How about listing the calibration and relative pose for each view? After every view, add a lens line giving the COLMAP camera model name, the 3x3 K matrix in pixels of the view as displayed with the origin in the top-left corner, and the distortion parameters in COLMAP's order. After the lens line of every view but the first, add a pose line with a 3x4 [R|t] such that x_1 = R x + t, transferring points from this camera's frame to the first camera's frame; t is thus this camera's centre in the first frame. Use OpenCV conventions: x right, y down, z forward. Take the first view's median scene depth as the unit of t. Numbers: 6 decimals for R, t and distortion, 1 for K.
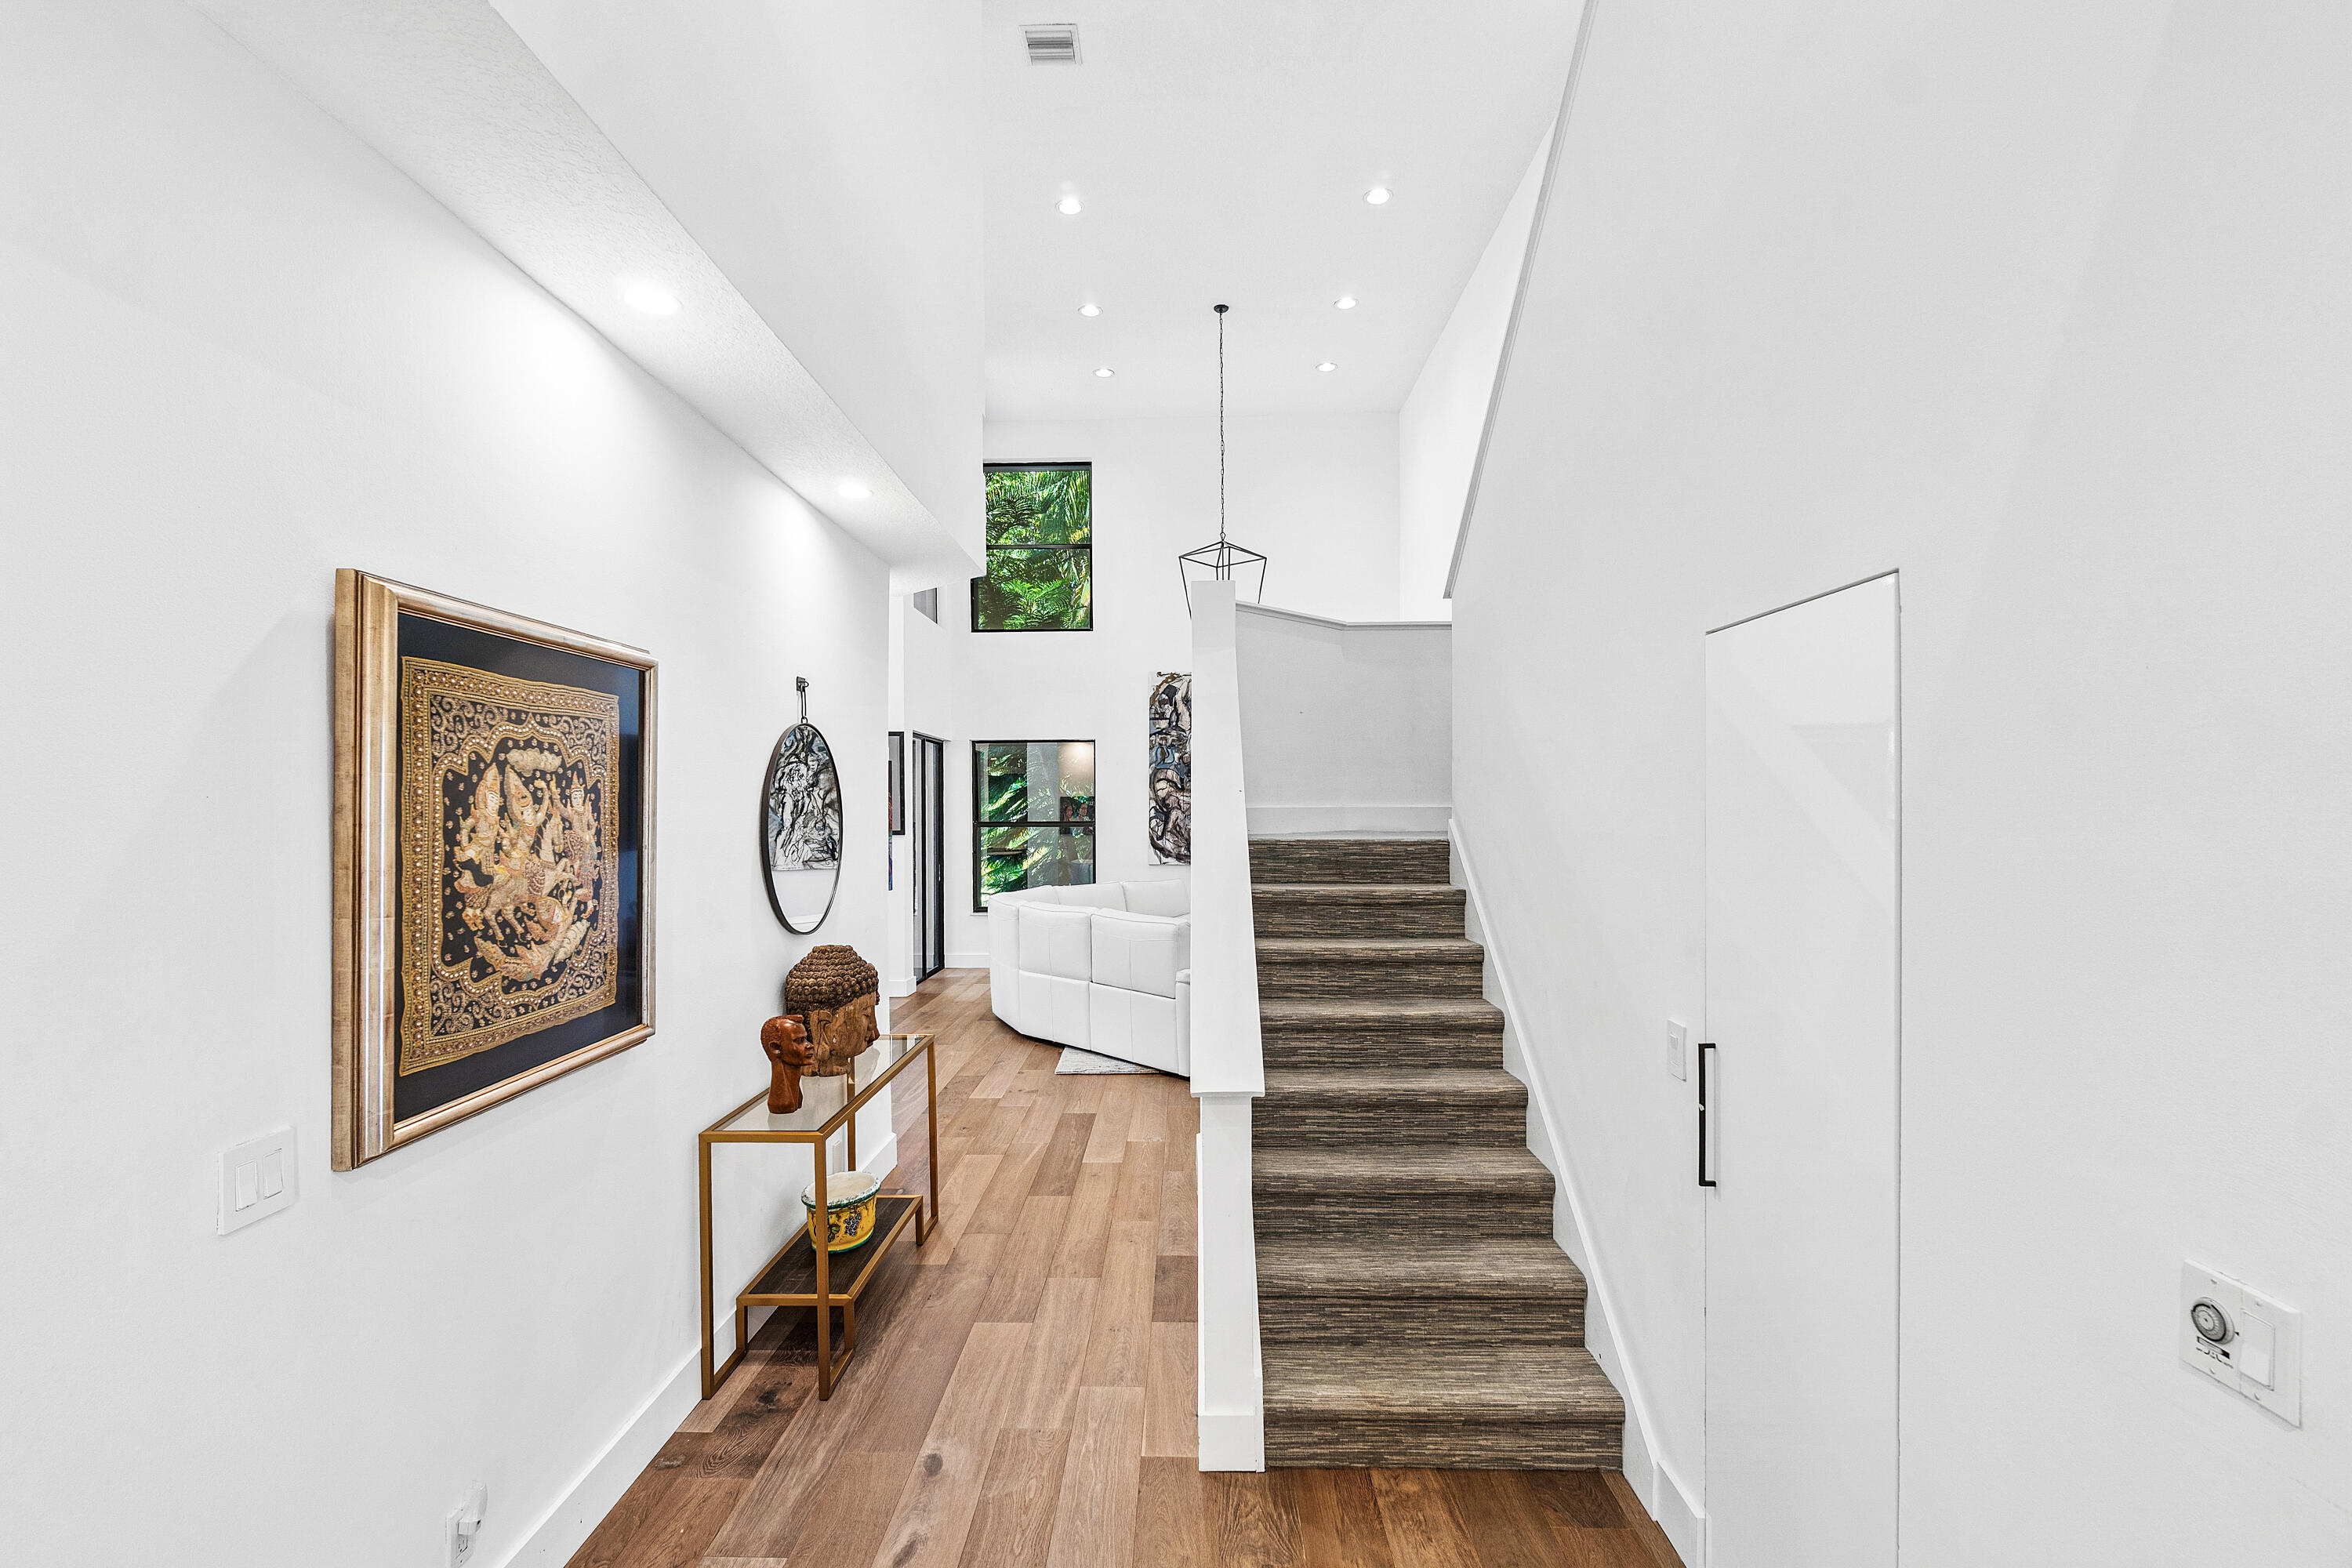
lens RADIAL K [[1030.6, 0, 1164.6], [0, 1030.6, 819.5], [0, 0, 1]] dist [0.001726, 0.000299]
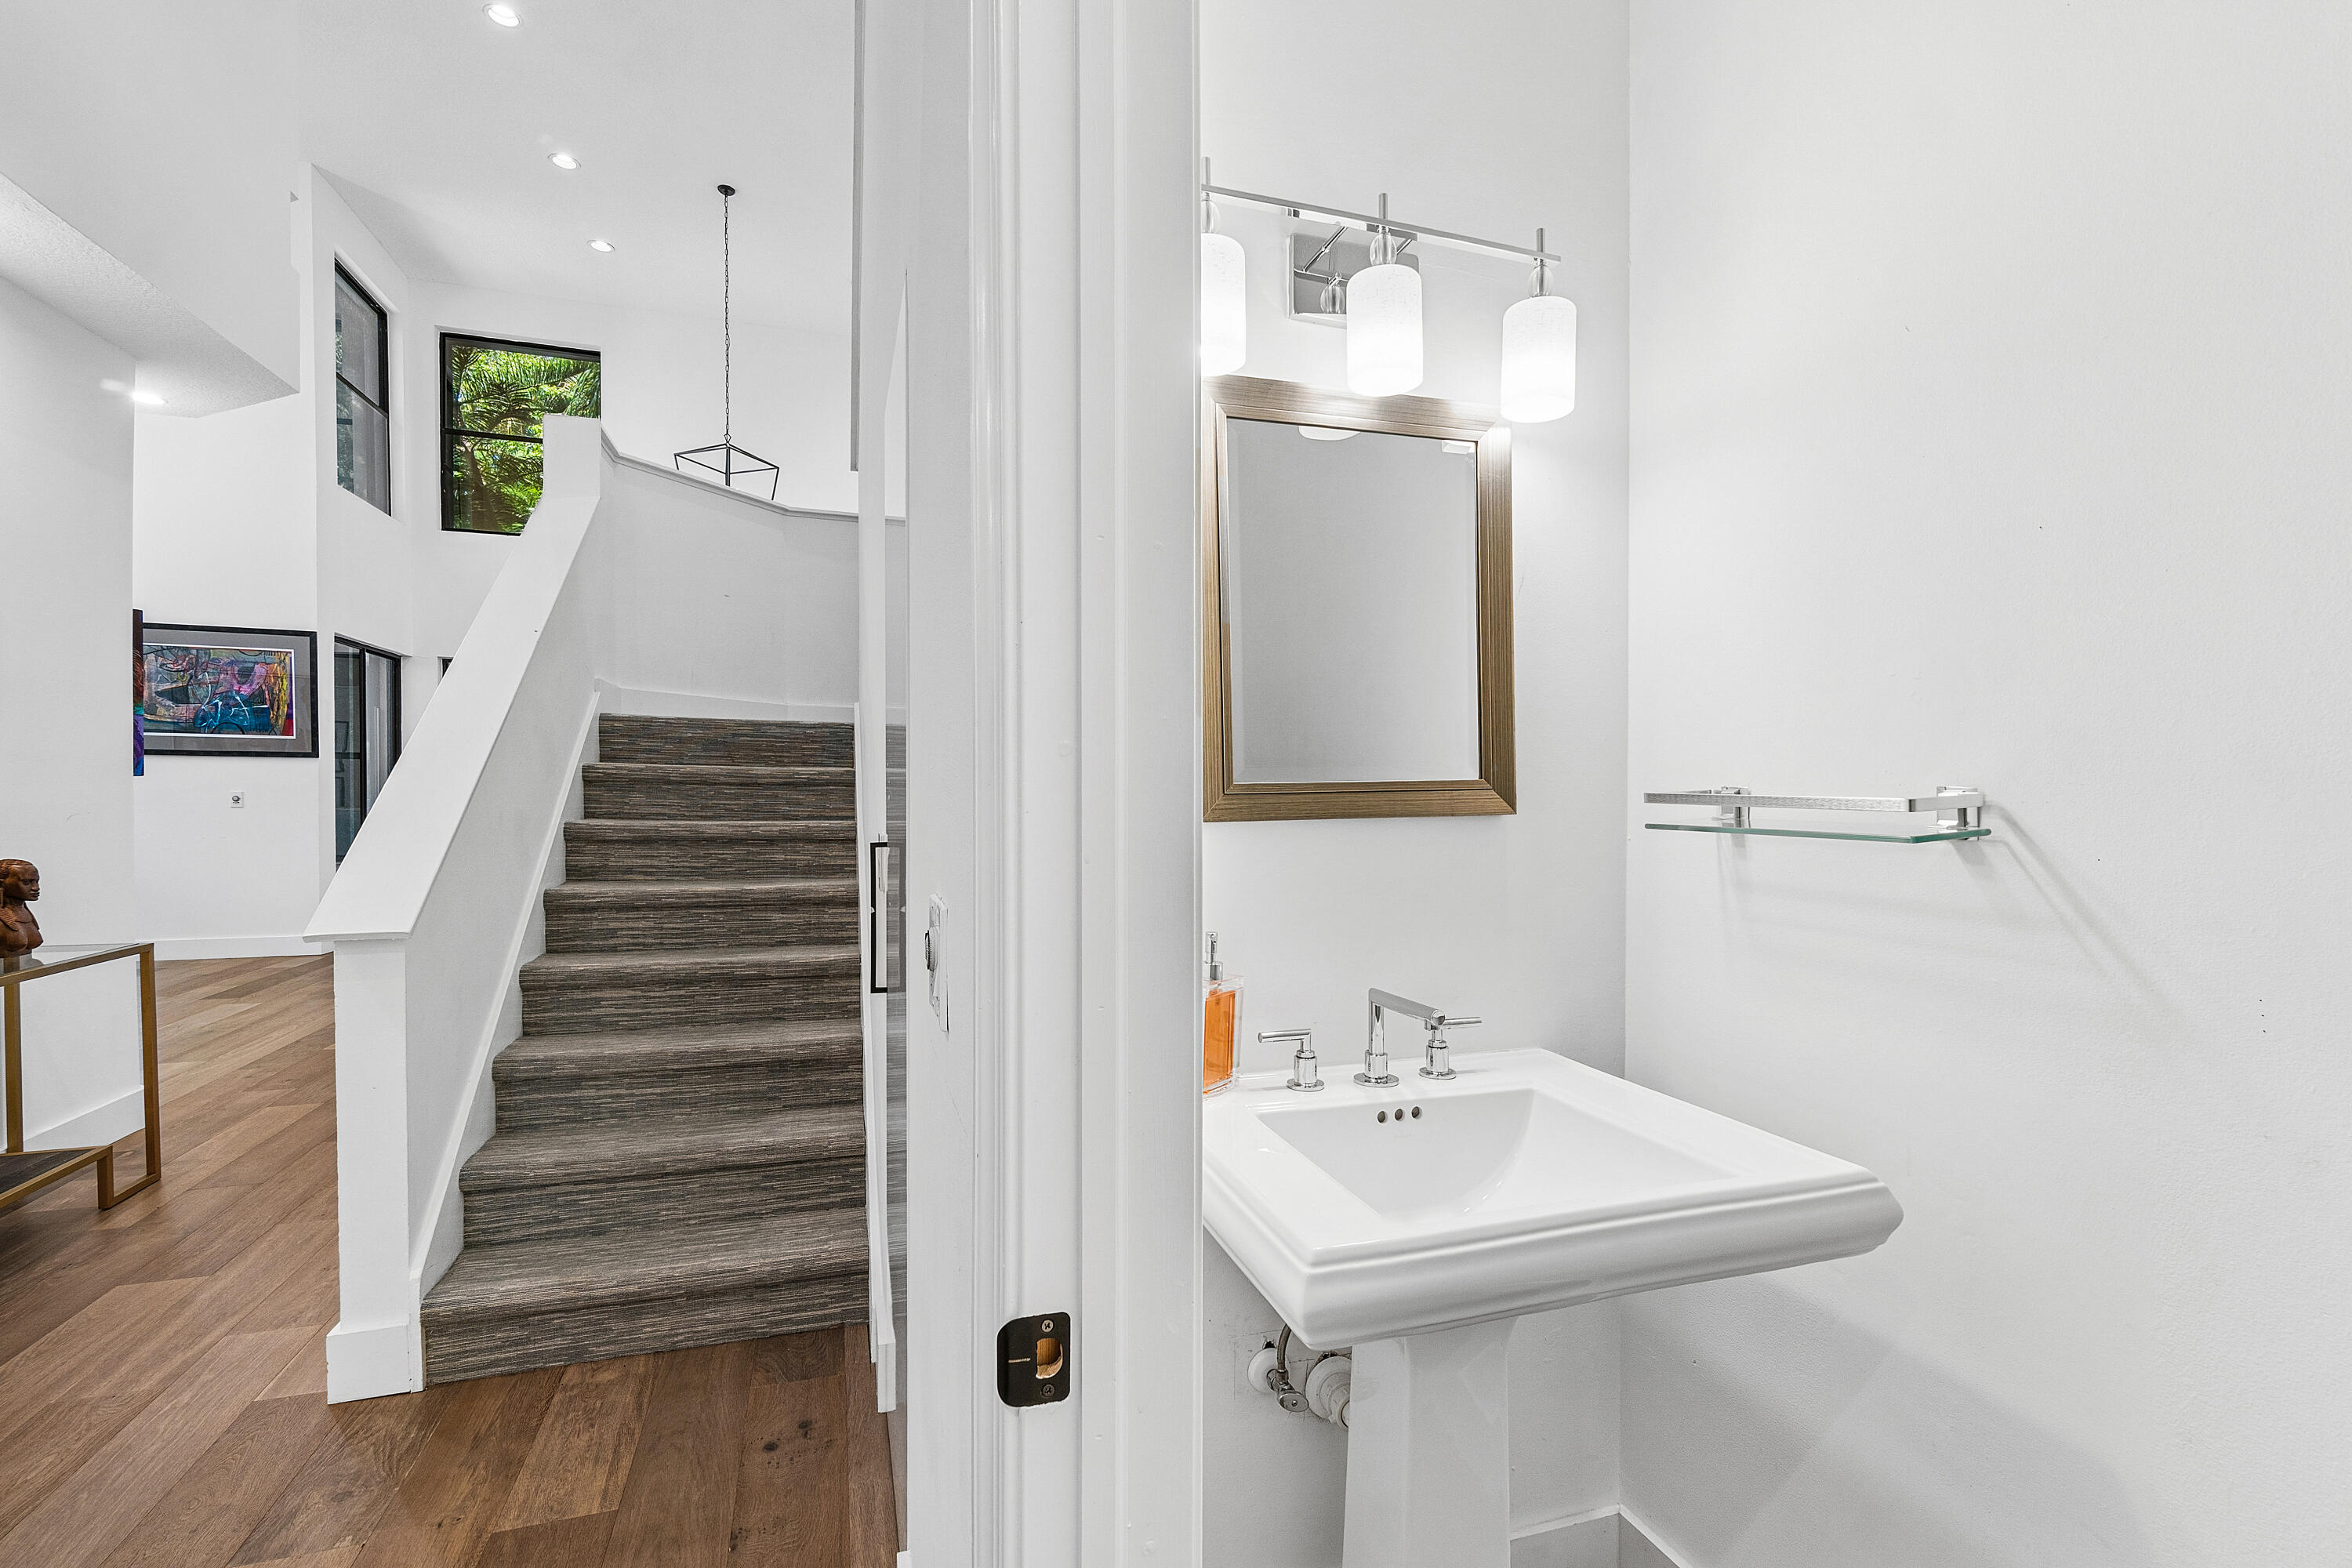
lens RADIAL K [[1021.8, 0, 1142.8], [0, 1021.8, 811.7], [0, 0, 1]] dist [0.002333, 0.001156]
pose [[0.945711, 0.006323, 0.324946, 0.270220], [-0.010308, 0.999891, 0.010544, 0.106957], [-0.324844, -0.013322, 0.945674, 0.023013]]
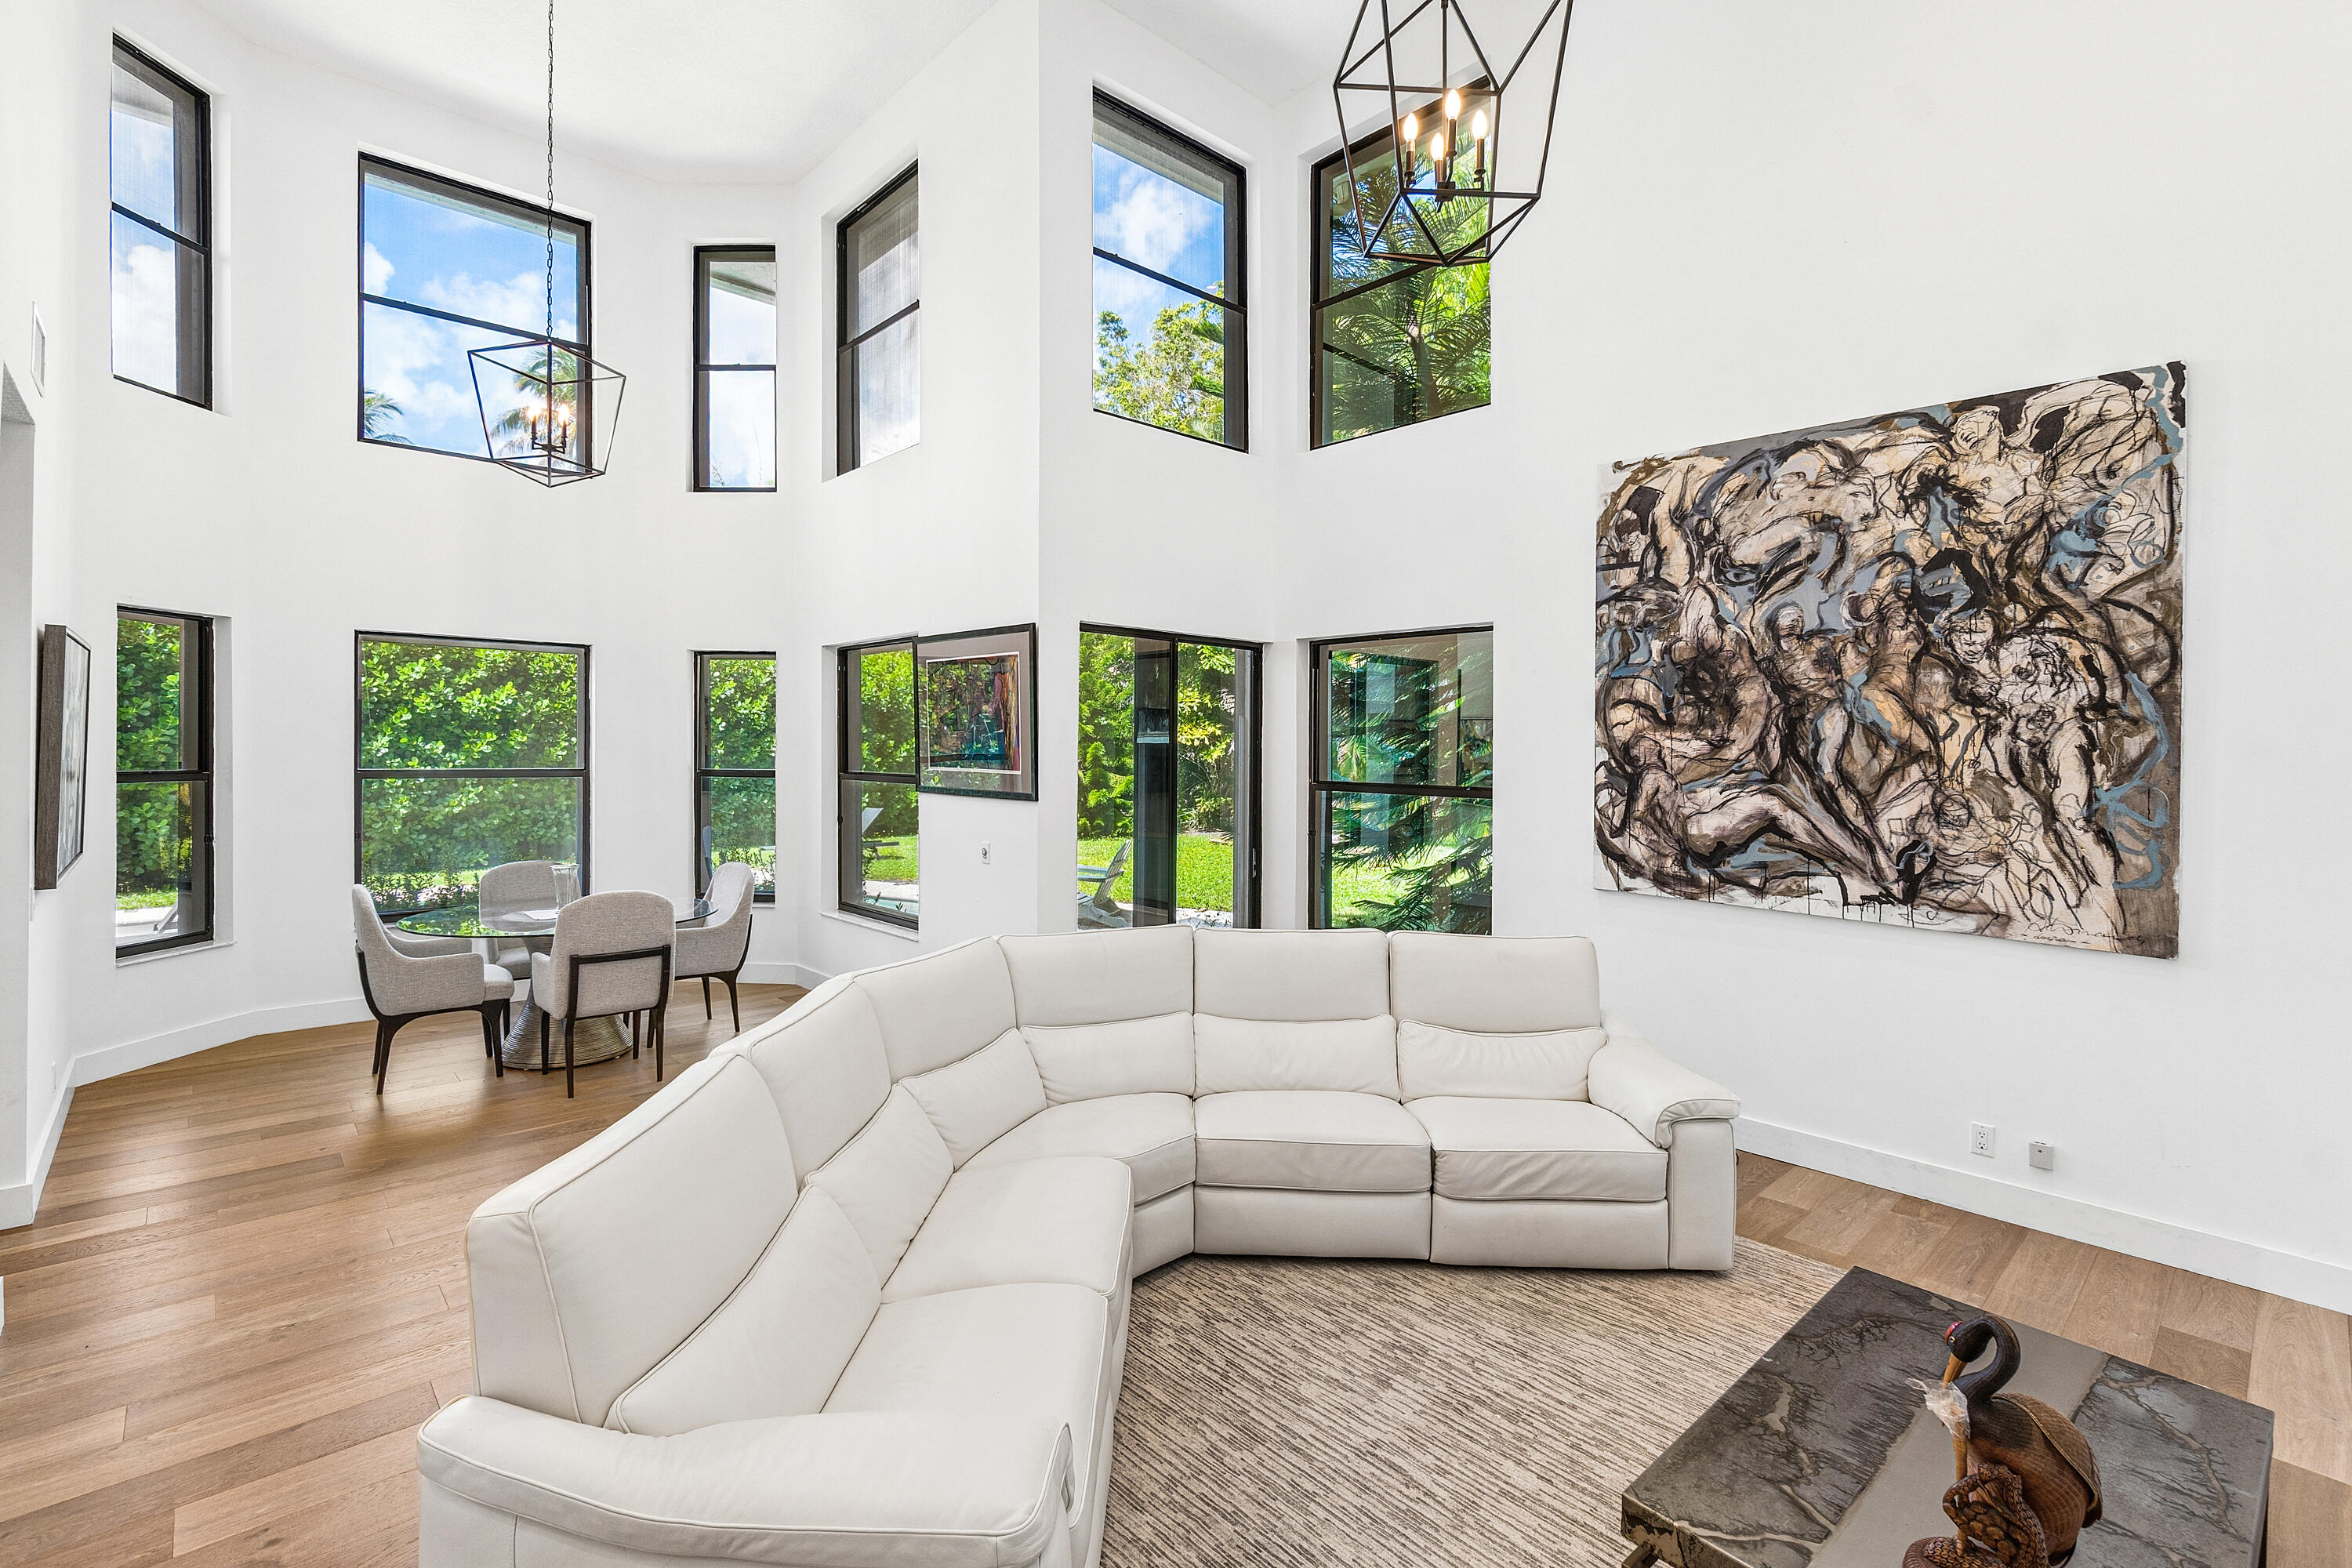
lens RADIAL K [[1064.2, 0, 1157.2], [0, 1064.2, 765.5], [0, 0, 1]] dist [-0.004122, 0.000008]
pose [[0.695401, 0.021215, -0.718309, 0.576137], [-0.019864, 0.999750, 0.010296, -0.036297], [0.718348, 0.007108, 0.695648, 1.630554]]
